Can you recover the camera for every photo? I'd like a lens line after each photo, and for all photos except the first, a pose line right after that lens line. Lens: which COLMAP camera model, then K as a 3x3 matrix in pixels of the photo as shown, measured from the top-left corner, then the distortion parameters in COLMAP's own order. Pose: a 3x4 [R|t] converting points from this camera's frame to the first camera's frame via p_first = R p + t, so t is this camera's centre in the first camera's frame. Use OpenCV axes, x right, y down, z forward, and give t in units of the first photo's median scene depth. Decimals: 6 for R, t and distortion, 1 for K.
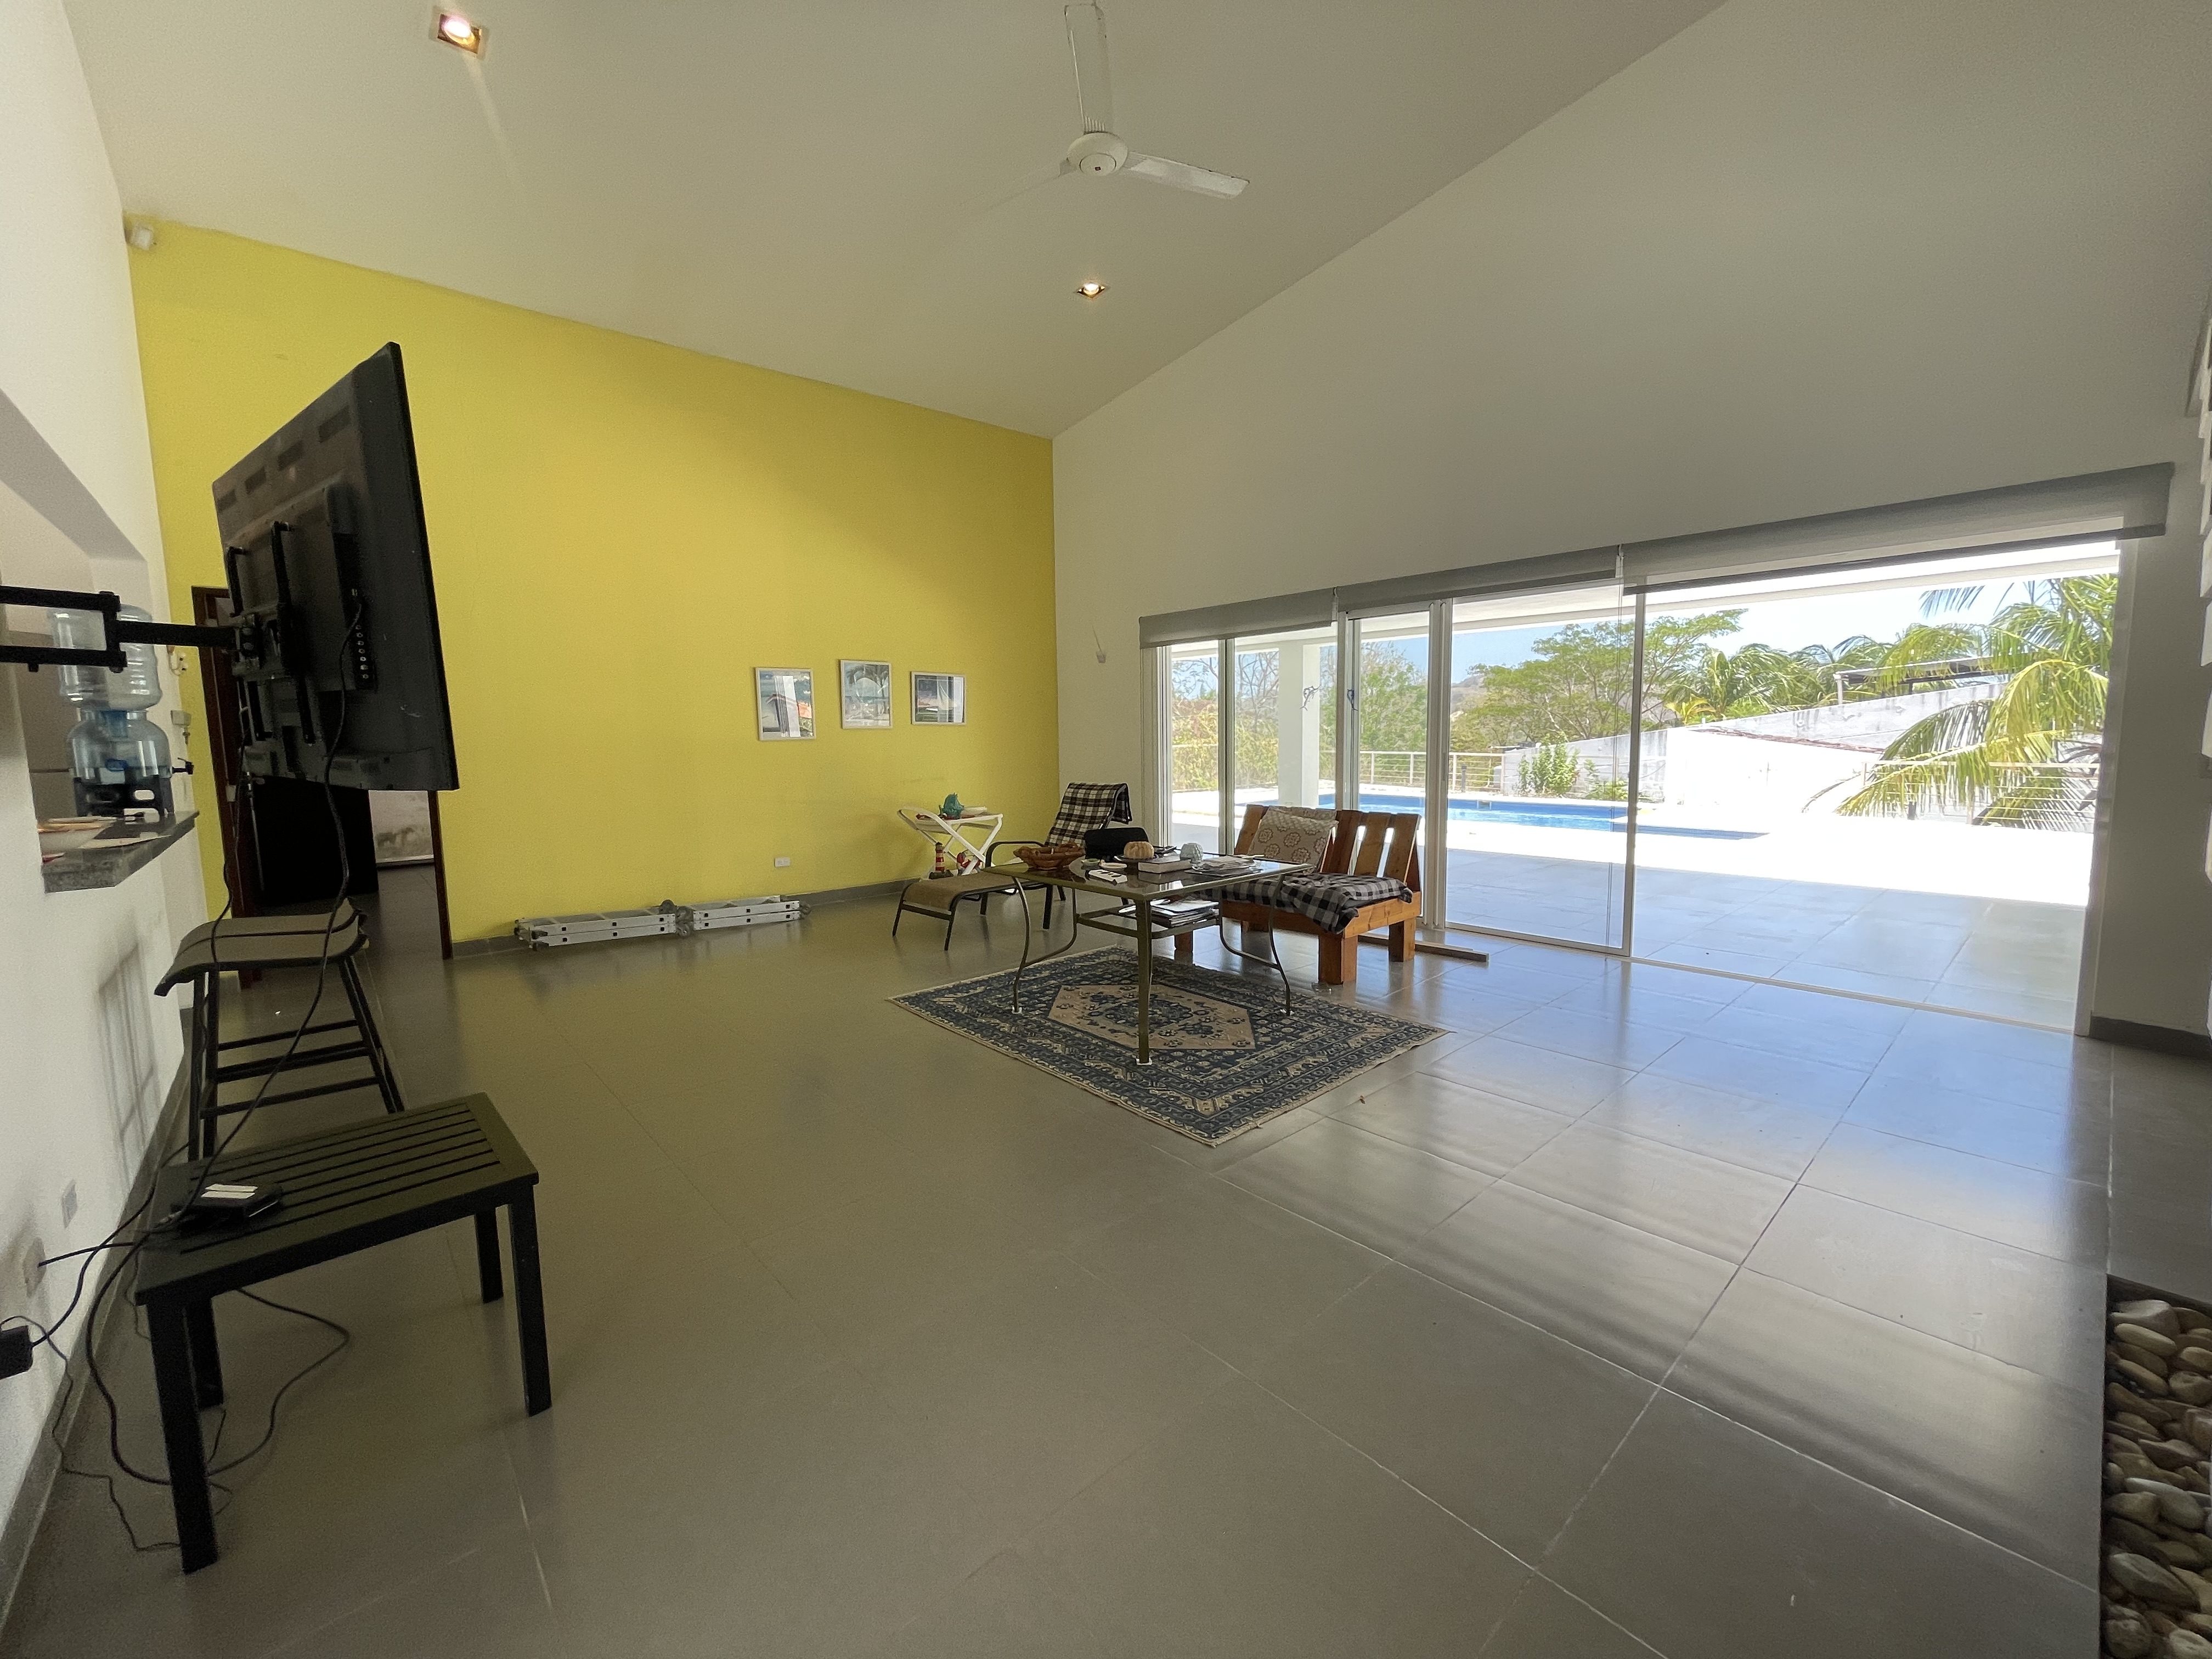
lens RADIAL K [[895.6, 0, 1089.6], [0, 895.6, 824.5], [0, 0, 1]] dist [-0.000343, 0.000204]
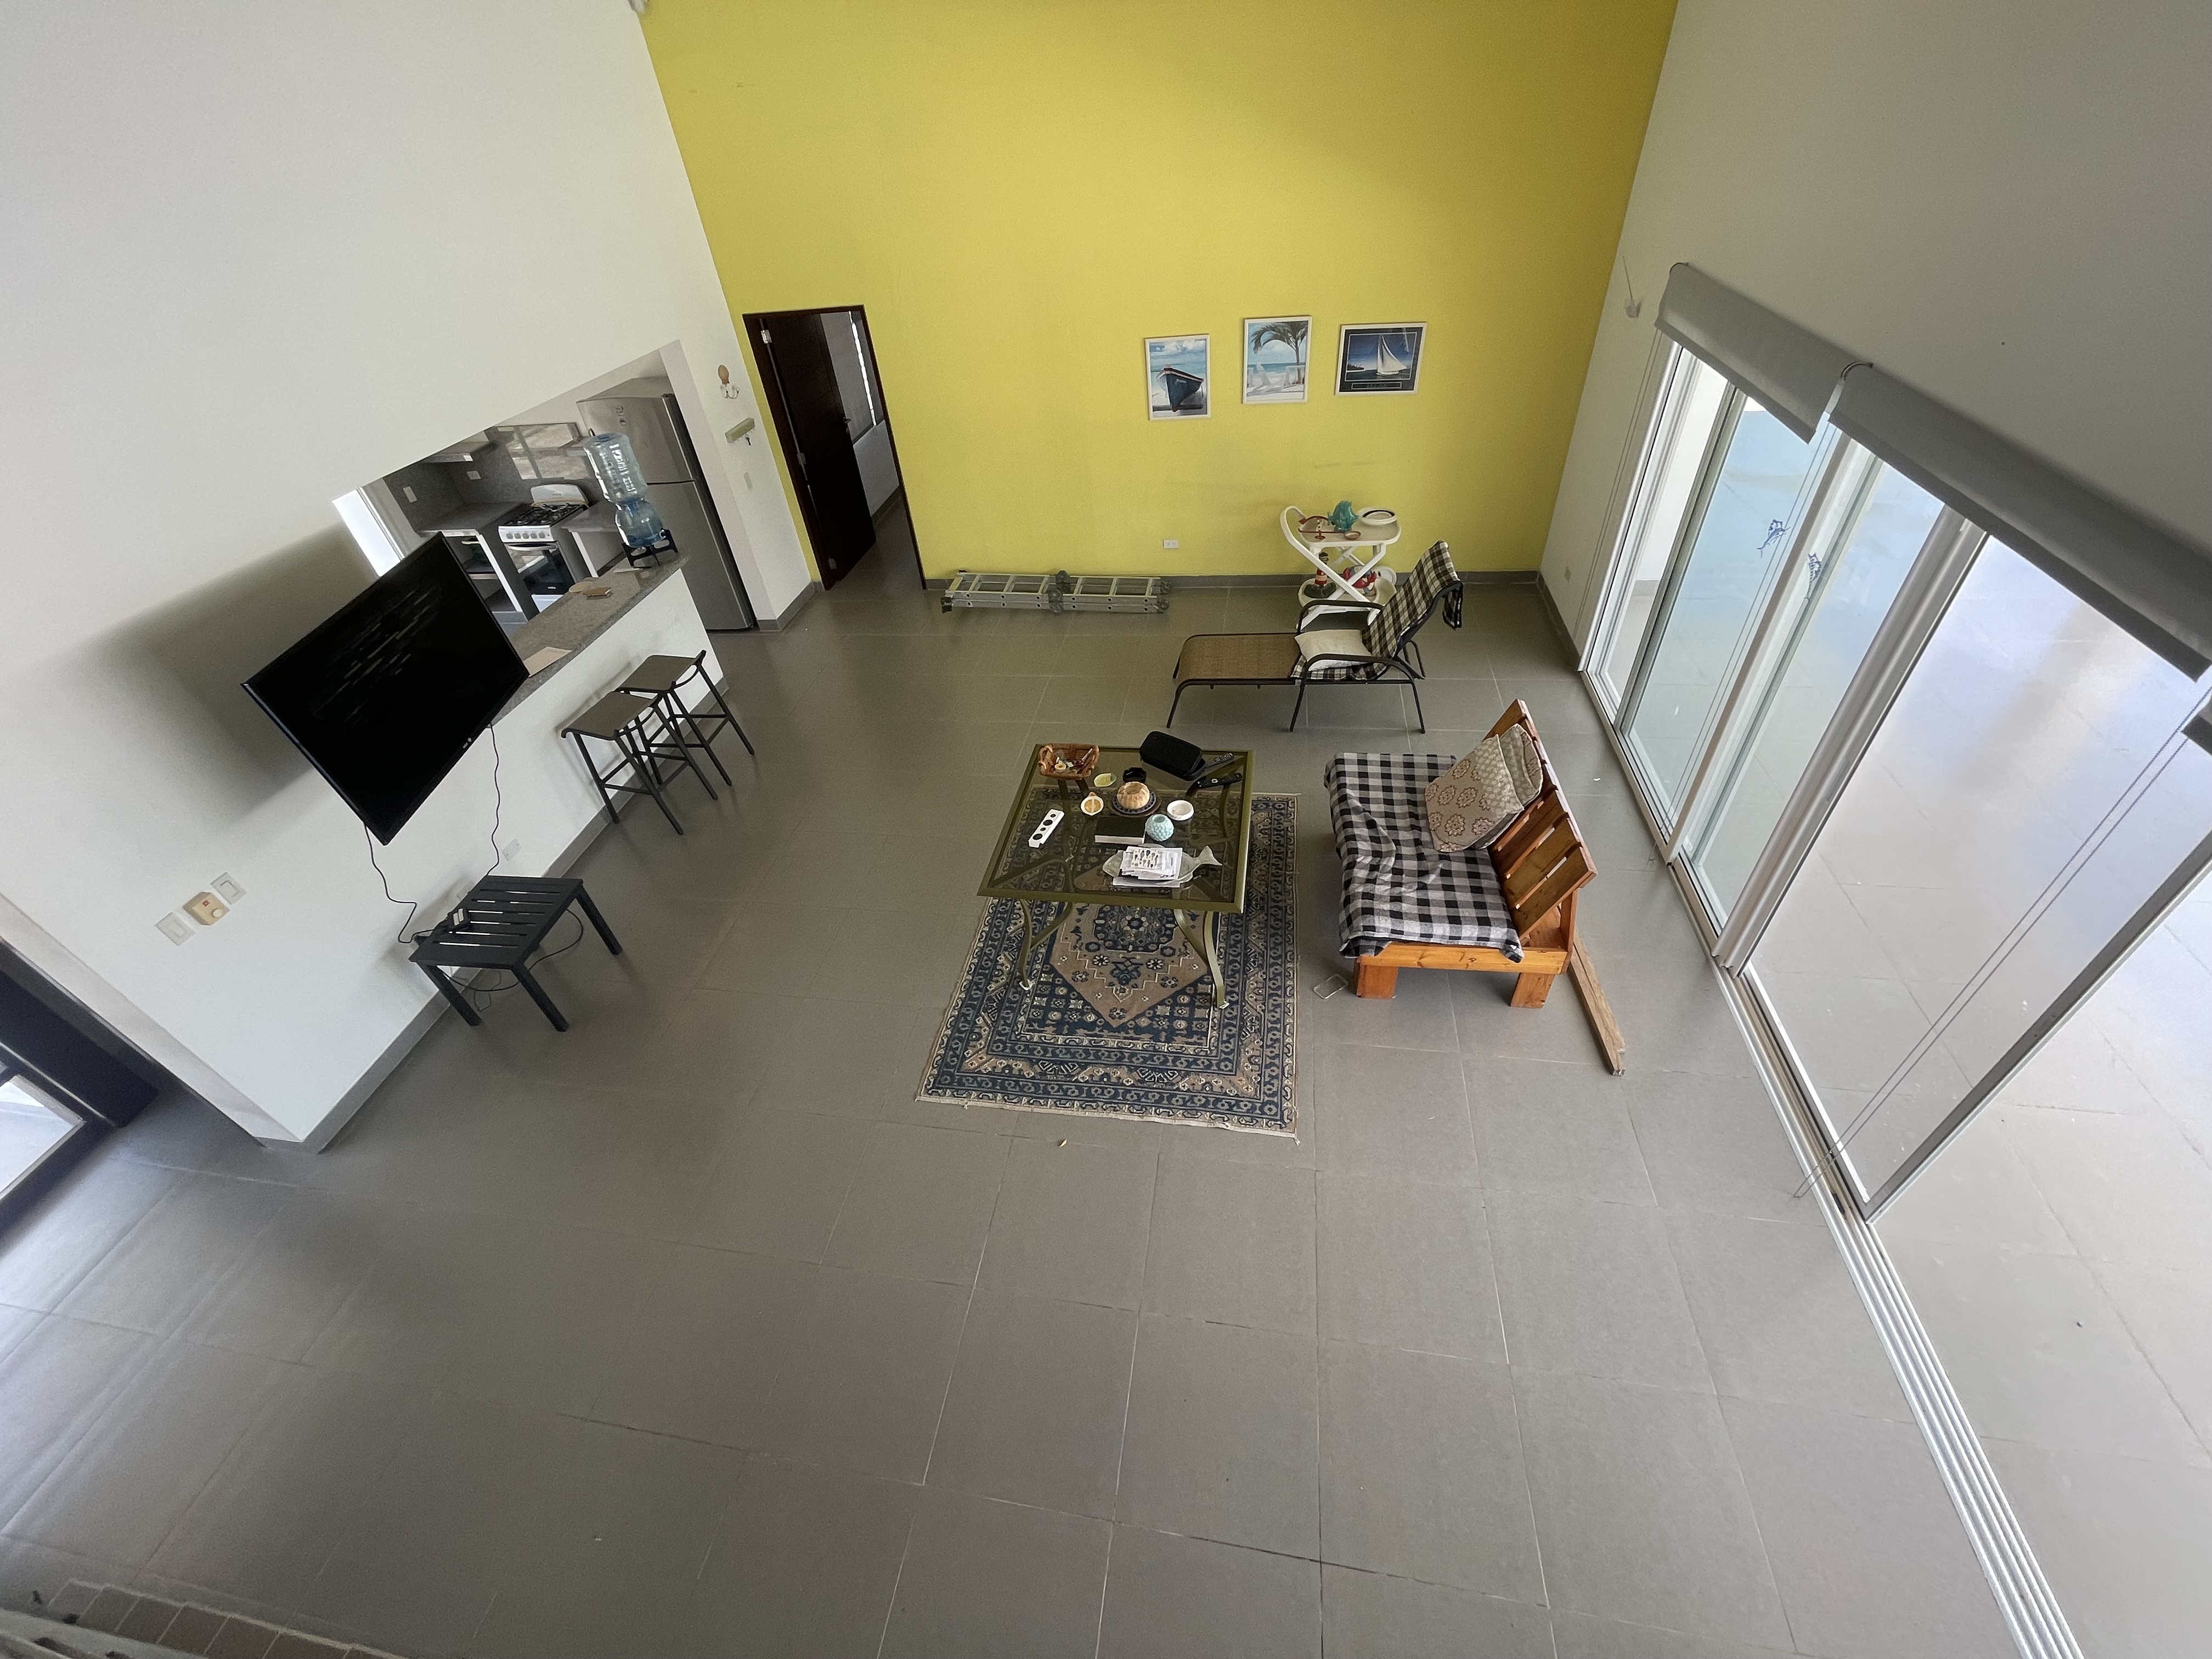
lens RADIAL K [[895.6, 0, 1089.6], [0, 895.6, 824.5], [0, 0, 1]] dist [-0.000343, 0.000204]
pose [[0.625366, 0.468265, -0.624216, 0.692036], [0.000298, 0.799794, 0.600275, -0.561885], [0.780332, -0.375577, 0.500024, 0.514045]]
